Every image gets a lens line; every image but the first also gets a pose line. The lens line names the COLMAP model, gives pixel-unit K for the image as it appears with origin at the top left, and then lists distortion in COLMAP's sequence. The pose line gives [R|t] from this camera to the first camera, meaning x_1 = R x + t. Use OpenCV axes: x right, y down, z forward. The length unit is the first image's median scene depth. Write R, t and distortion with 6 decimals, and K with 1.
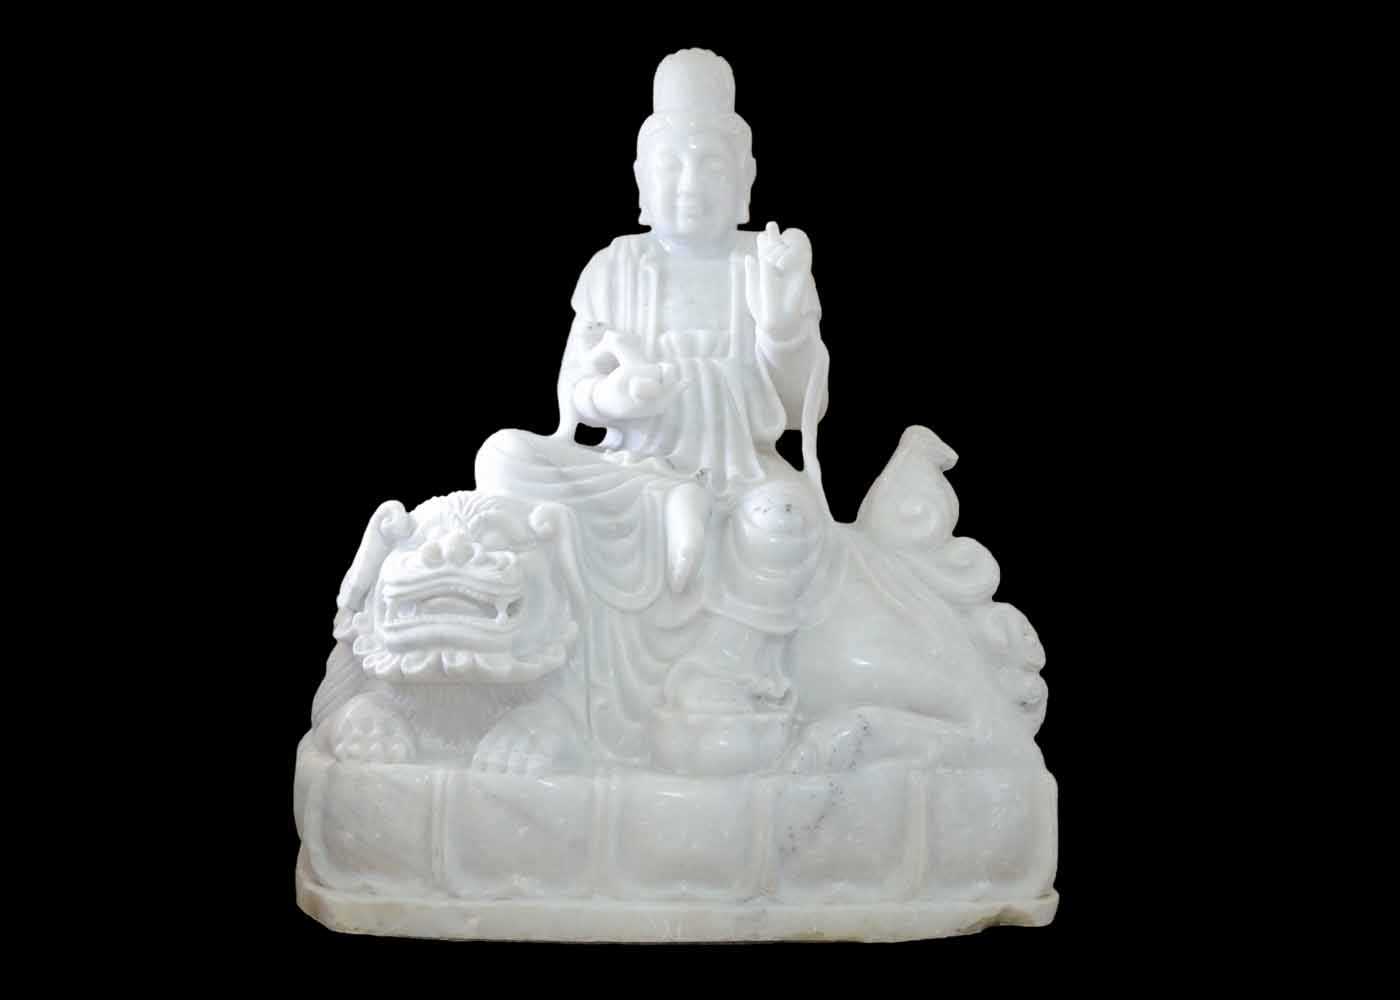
lens RADIAL K [[2446.6, 0, 698.3], [0, 2446.6, 494.0], [0, 0, 1]] dist [-0.030756, 0.000000]
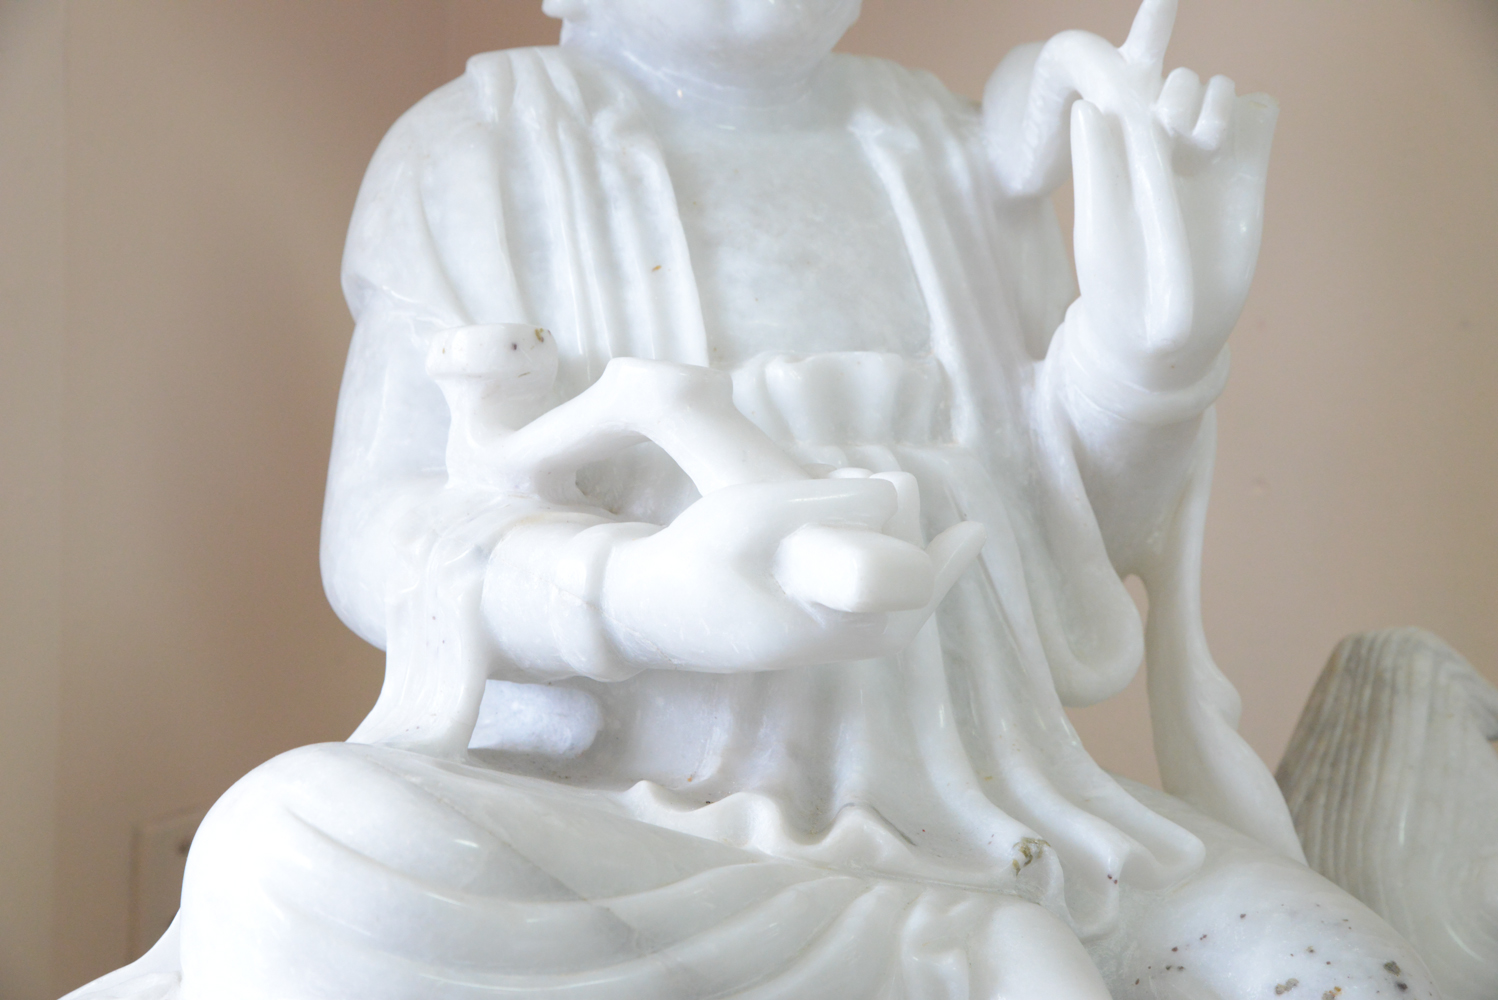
lens RADIAL K [[2485.6, 0, 754.2], [0, 2485.6, 509.8], [0, 0, 1]] dist [0.076391, 0.000000]
pose [[0.899563, -0.033481, 0.435505, -0.155200], [0.036511, 0.999332, 0.001410, -0.051625], [-0.435261, 0.014633, 0.900185, 0.774595]]
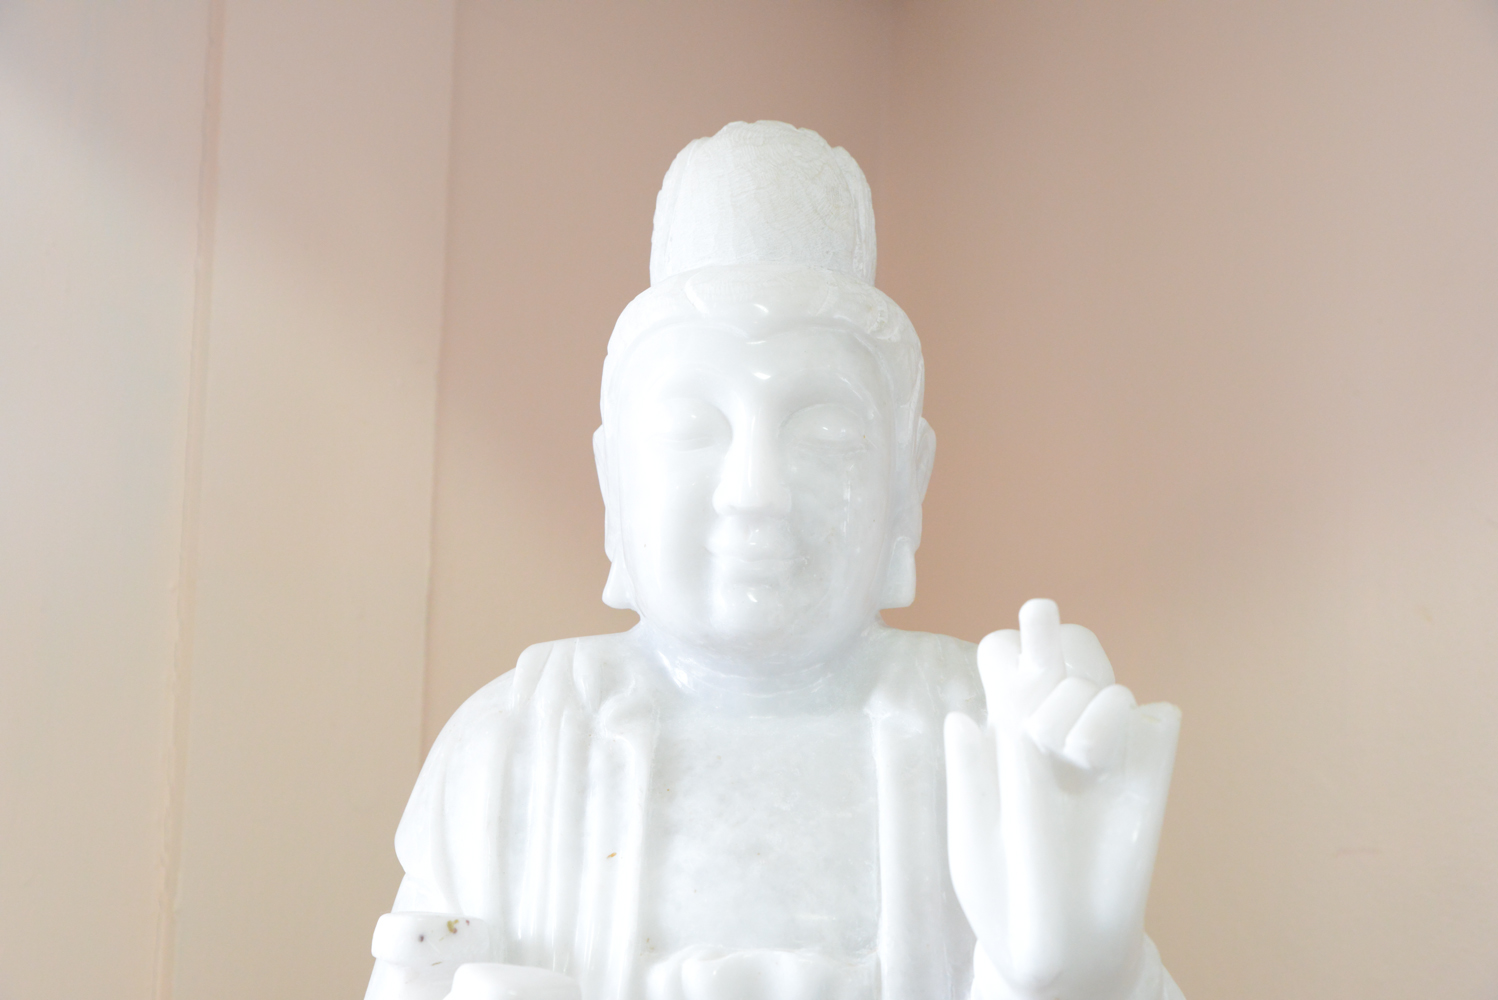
lens RADIAL K [[1898.2, 0, 748.5], [0, 1898.2, 499.9], [0, 0, 1]] dist [-0.007072, 0.000000]
pose [[0.999849, 0.013757, 0.010661, -0.007195], [-0.011636, 0.983894, -0.178371, -0.085281], [-0.012944, 0.178220, 0.983905, 0.805967]]
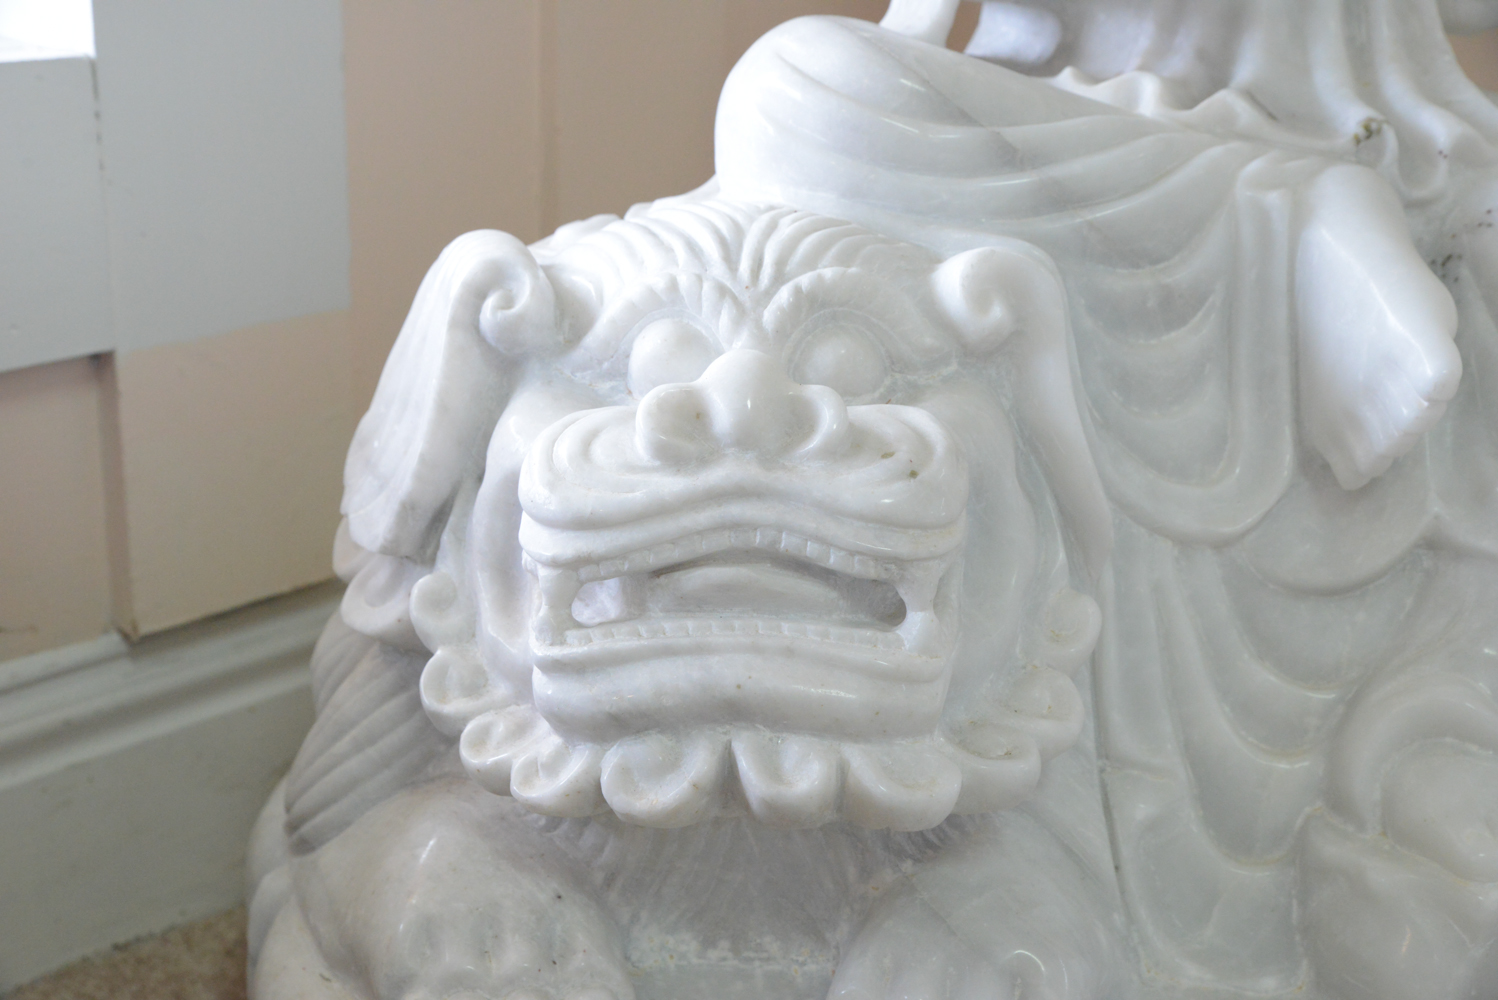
lens RADIAL K [[2183.4, 0, 745.8], [0, 2183.4, 504.0], [0, 0, 1]] dist [0.071023, 0.000000]
pose [[0.993172, -0.038702, 0.110051, -0.129138], [0.016729, 0.980864, 0.193976, -0.019634], [-0.115453, -0.190811, 0.974814, 0.707354]]
